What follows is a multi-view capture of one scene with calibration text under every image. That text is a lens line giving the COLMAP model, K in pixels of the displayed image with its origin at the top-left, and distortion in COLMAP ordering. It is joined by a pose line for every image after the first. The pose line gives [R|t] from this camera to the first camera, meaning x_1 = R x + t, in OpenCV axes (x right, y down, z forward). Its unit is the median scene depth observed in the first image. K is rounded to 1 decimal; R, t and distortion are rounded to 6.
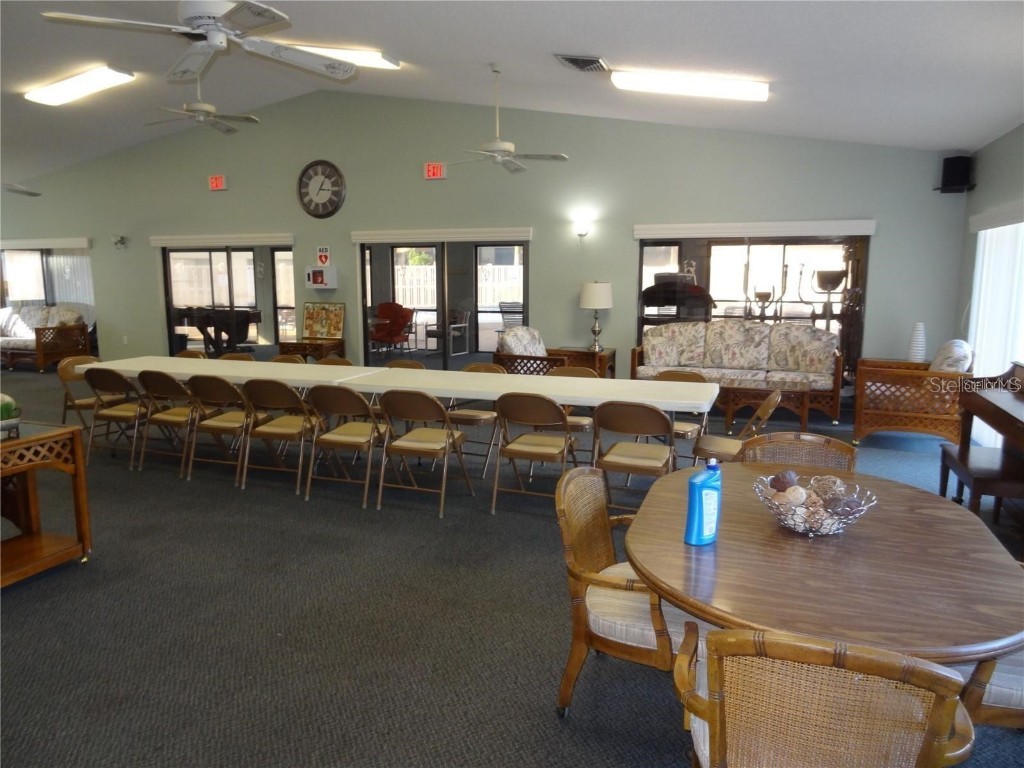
lens RADIAL K [[717.9, 0, 512.0], [0, 717.9, 384.0], [0, 0, 1]] dist [-0.003629, 0.008643]
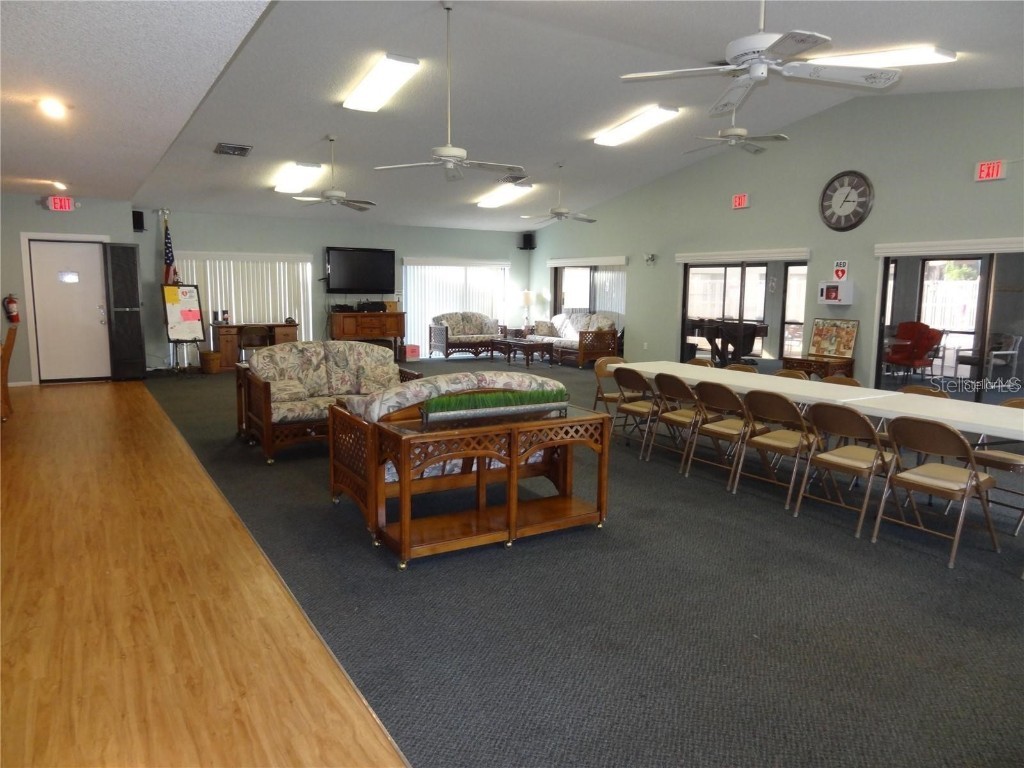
lens RADIAL K [[717.9, 0, 512.0], [0, 717.9, 384.0], [0, 0, 1]] dist [-0.003629, 0.008643]
pose [[0.779184, 0.092103, -0.619991, 0.005299], [-0.104432, 0.994396, 0.016476, 0.003463], [0.618034, 0.051909, 0.784436, -0.023478]]
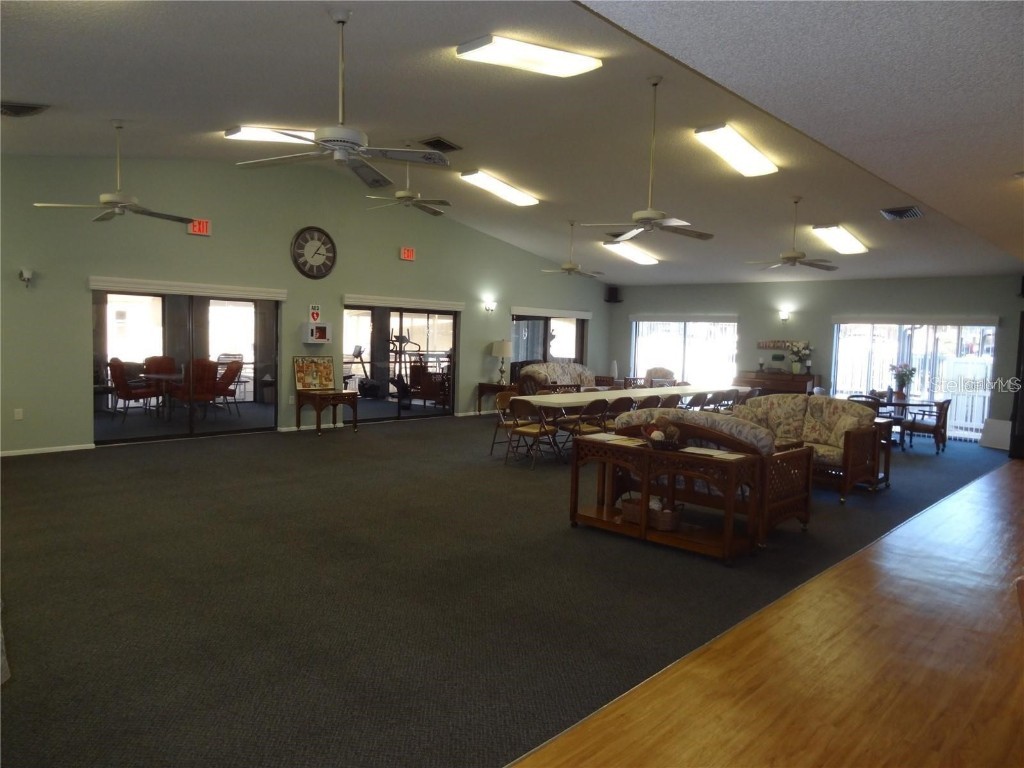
lens RADIAL K [[717.9, 0, 512.0], [0, 717.9, 384.0], [0, 0, 1]] dist [-0.003629, 0.008643]
pose [[0.395741, -0.047085, 0.917154, -2.242426], [0.114276, 0.993448, 0.001693, -0.079317], [-0.911224, 0.104139, 0.398529, 0.606401]]
